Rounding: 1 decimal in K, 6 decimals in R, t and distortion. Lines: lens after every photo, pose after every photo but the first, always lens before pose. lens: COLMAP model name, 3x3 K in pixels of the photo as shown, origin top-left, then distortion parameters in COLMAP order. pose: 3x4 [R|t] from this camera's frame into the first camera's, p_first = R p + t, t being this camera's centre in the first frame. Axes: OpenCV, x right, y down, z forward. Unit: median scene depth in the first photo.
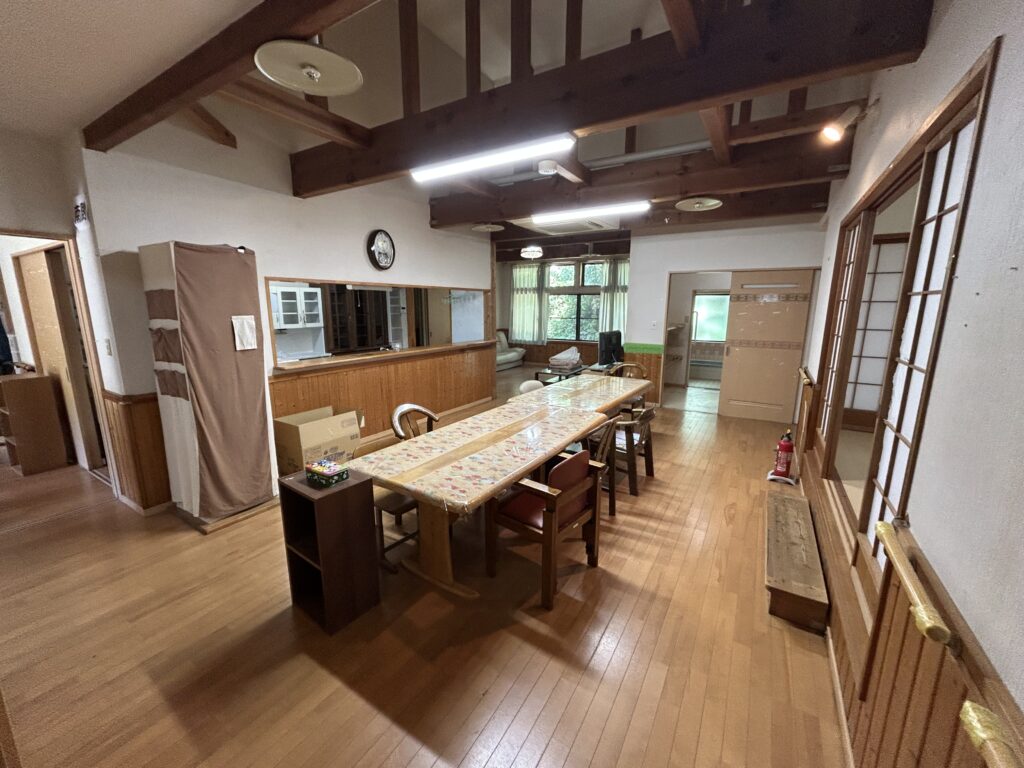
lens RADIAL K [[411.4, 0, 510.3], [0, 411.4, 385.2], [0, 0, 1]] dist [-0.000206, -0.000171]
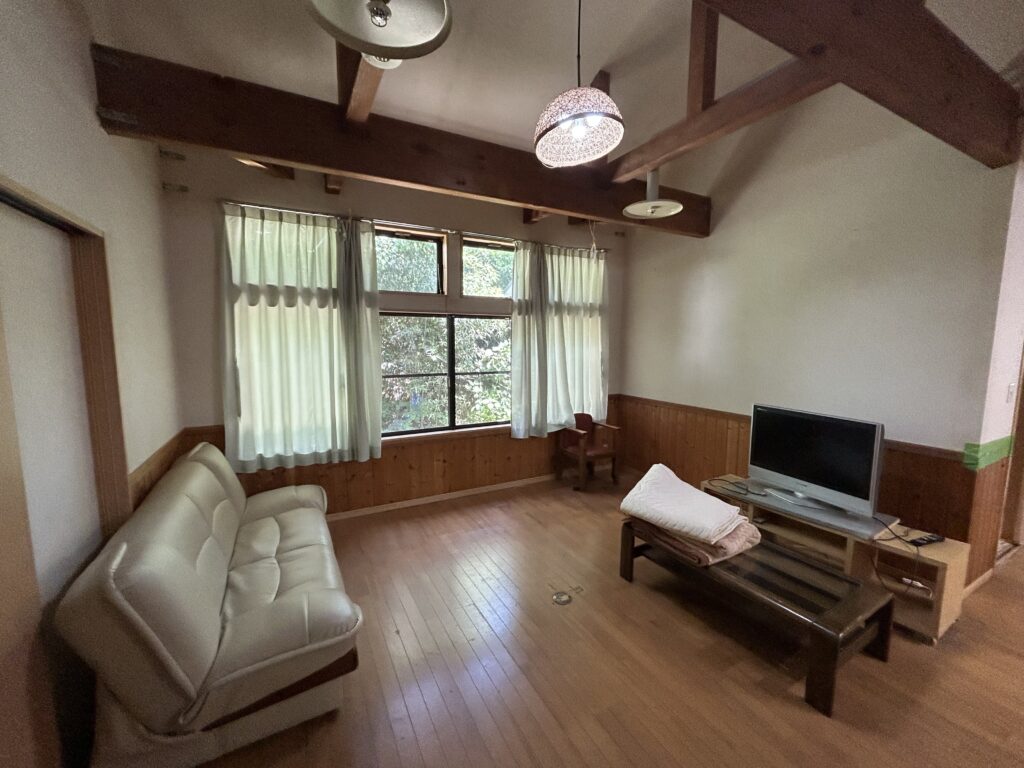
lens RADIAL K [[411.4, 0, 512.2], [0, 411.4, 385.6], [0, 0, 1]] dist [-0.000206, -0.000171]
pose [[0.505639, -0.097521, 0.857216, -0.237786], [0.166829, 0.985890, 0.013754, -0.227122], [-0.846462, 0.136054, 0.514773, 1.144185]]
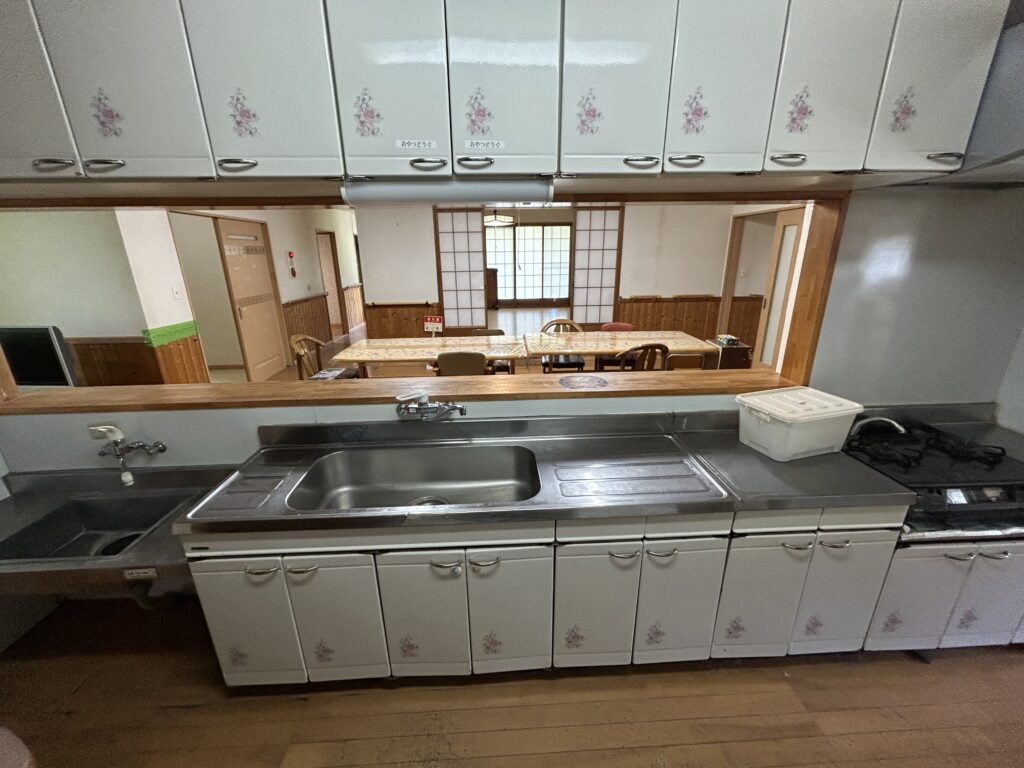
lens RADIAL K [[411.4, 0, 508.4], [0, 411.4, 391.1], [0, 0, 1]] dist [-0.000206, -0.000171]
pose [[-0.561631, -0.258098, 0.786102, -0.455250], [0.171633, 0.893091, 0.415849, -0.176381], [-0.809391, 0.368475, -0.457289, 0.882965]]
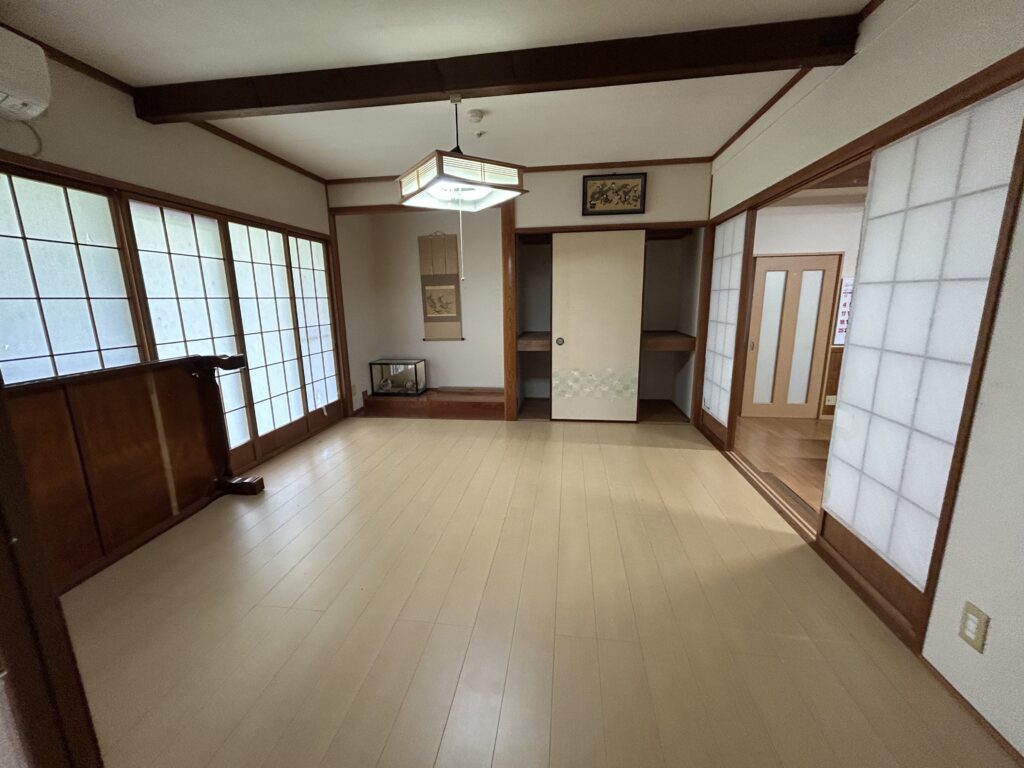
lens RADIAL K [[411.4, 0, 513.5], [0, 411.4, 382.4], [0, 0, 1]] dist [-0.000206, -0.000171]
pose [[-0.915387, 0.092252, -0.391863, 0.666073], [-0.064215, 0.927467, 0.368349, -0.112631], [0.397421, 0.362346, -0.843067, 0.572621]]
